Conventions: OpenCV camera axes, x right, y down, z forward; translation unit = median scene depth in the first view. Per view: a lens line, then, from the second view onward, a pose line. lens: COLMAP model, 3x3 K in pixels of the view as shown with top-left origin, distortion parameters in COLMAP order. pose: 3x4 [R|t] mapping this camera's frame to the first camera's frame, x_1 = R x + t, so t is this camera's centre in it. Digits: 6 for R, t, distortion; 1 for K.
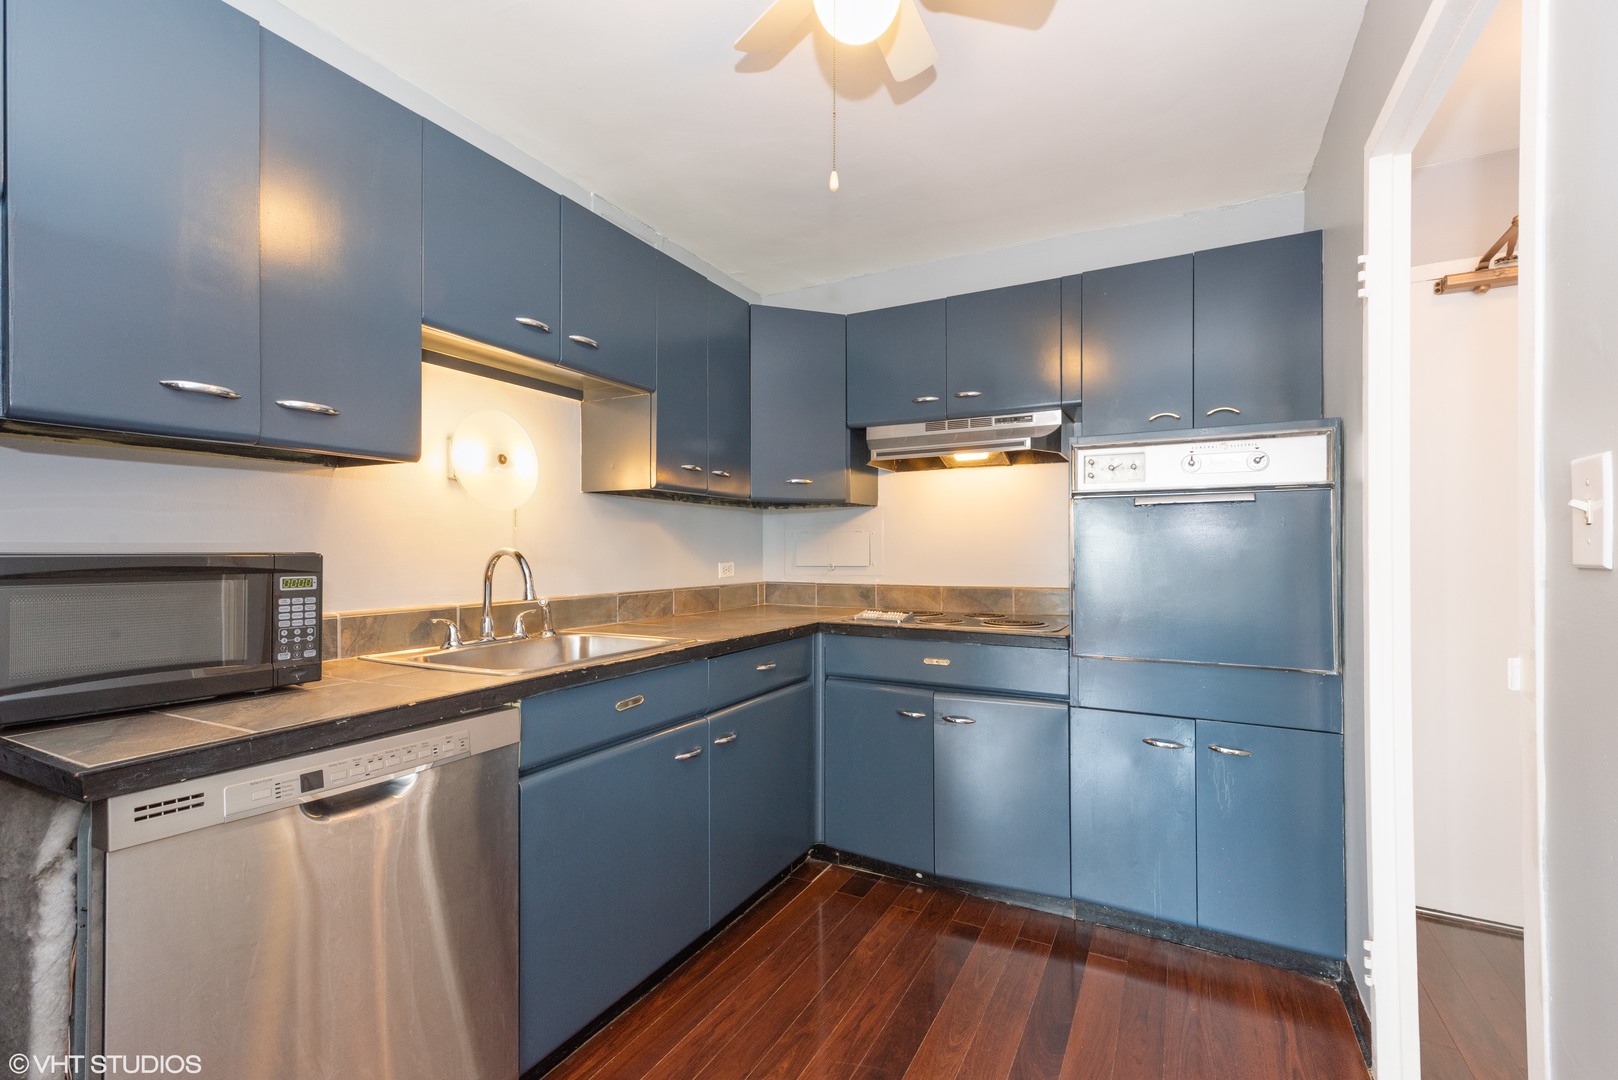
lens RADIAL K [[699.4, 0, 829.4], [0, 699.4, 543.9], [0, 0, 1]] dist [-0.000360, -0.000029]
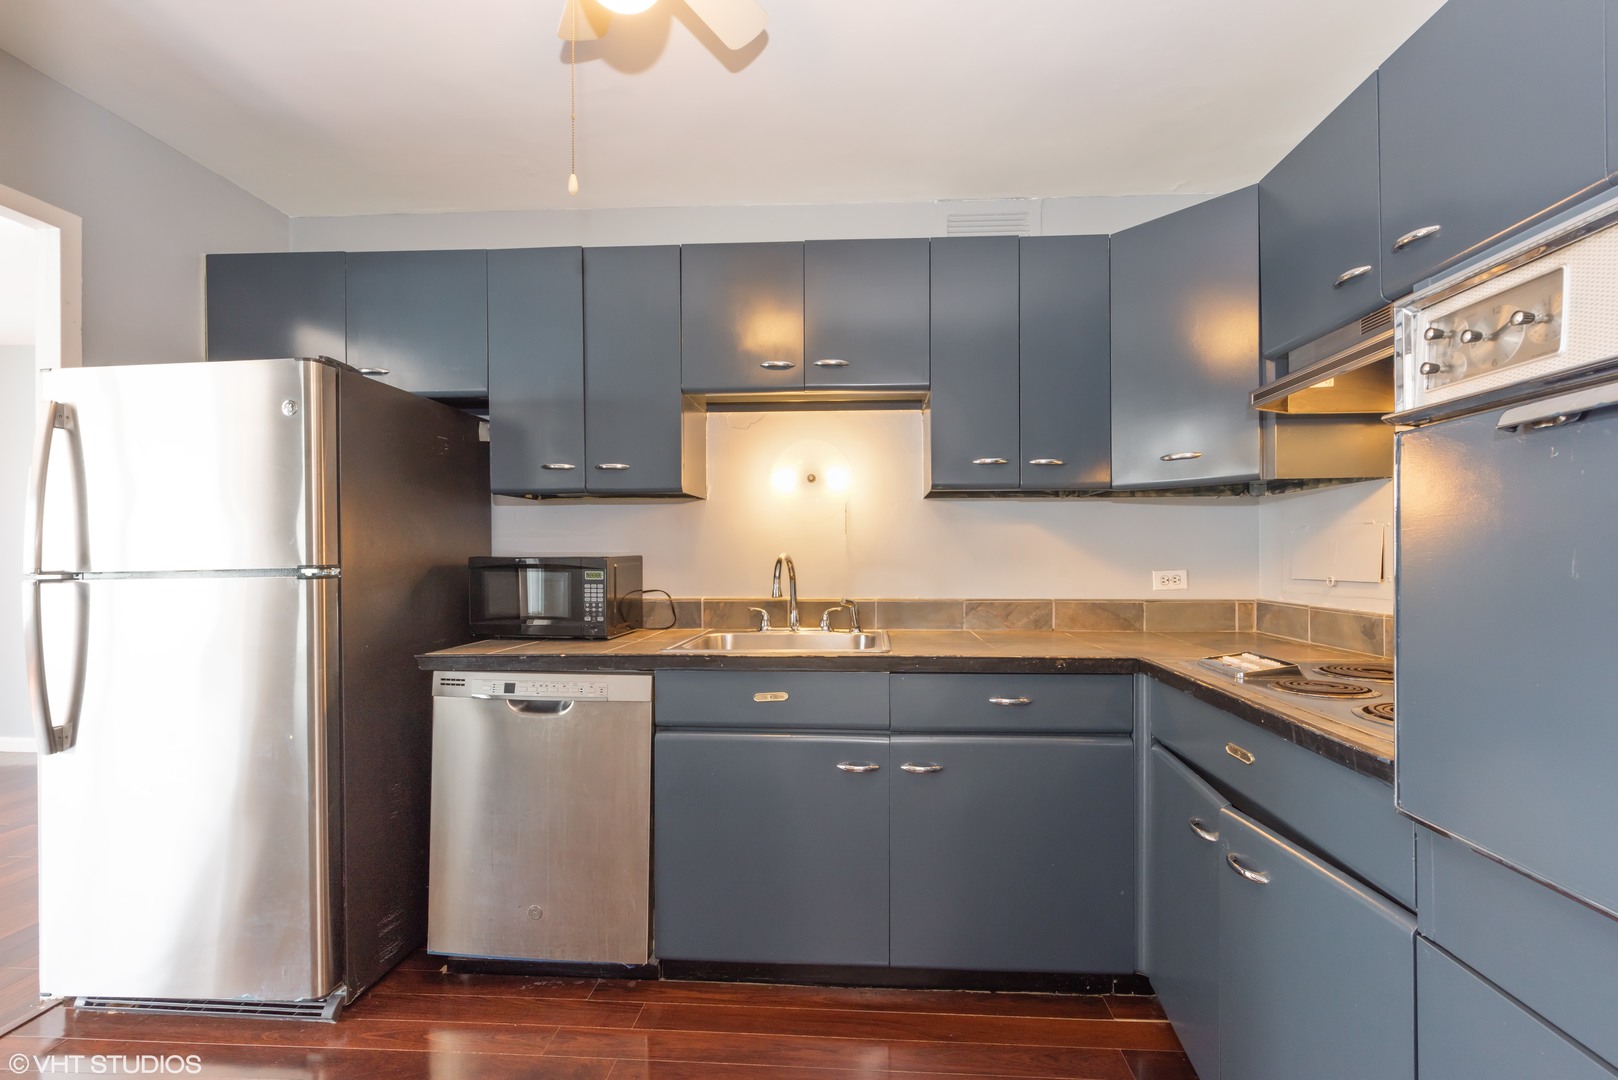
lens RADIAL K [[699.4, 0, 829.4], [0, 699.4, 543.9], [0, 0, 1]] dist [-0.000360, -0.000029]
pose [[0.406380, -0.010861, -0.913639, 0.642467], [0.008826, 0.999929, -0.007961, -0.000064], [0.913661, -0.004828, 0.406448, 0.553324]]
